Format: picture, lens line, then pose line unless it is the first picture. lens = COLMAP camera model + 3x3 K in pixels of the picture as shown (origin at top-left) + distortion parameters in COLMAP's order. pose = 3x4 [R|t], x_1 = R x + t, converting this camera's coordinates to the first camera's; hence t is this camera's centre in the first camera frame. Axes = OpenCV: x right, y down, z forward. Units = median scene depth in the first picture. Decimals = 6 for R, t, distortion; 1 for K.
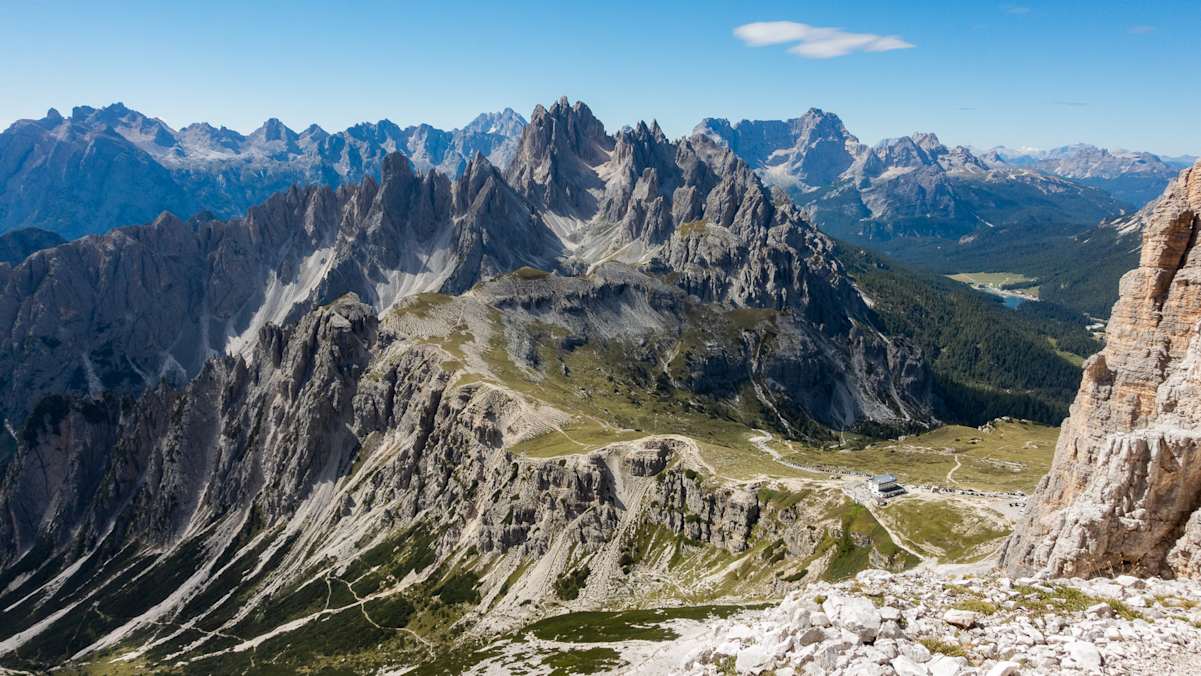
lens RADIAL K [[835.4, 0, 615.6], [0, 835.4, 342.2], [0, 0, 1]] dist [-0.002381, -0.000235]
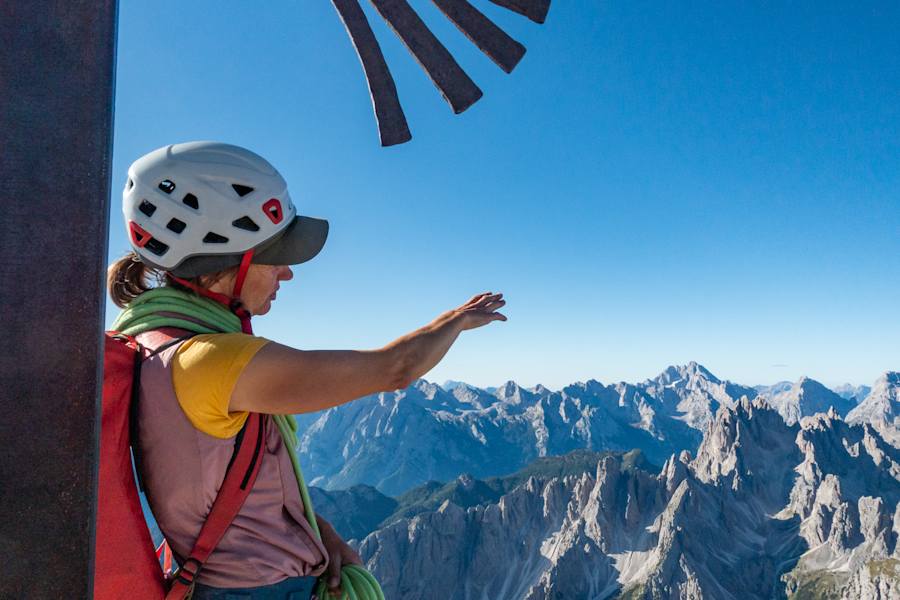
lens RADIAL K [[681.9, 0, 448.2], [0, 681.9, 331.1], [0, 0, 1]] dist [0.001902, 0.003096]
pose [[0.892177, -0.065650, -0.446889, 0.003218], [-0.079572, 0.951063, -0.298575, -0.078452], [0.444622, 0.301941, 0.843293, -0.070992]]
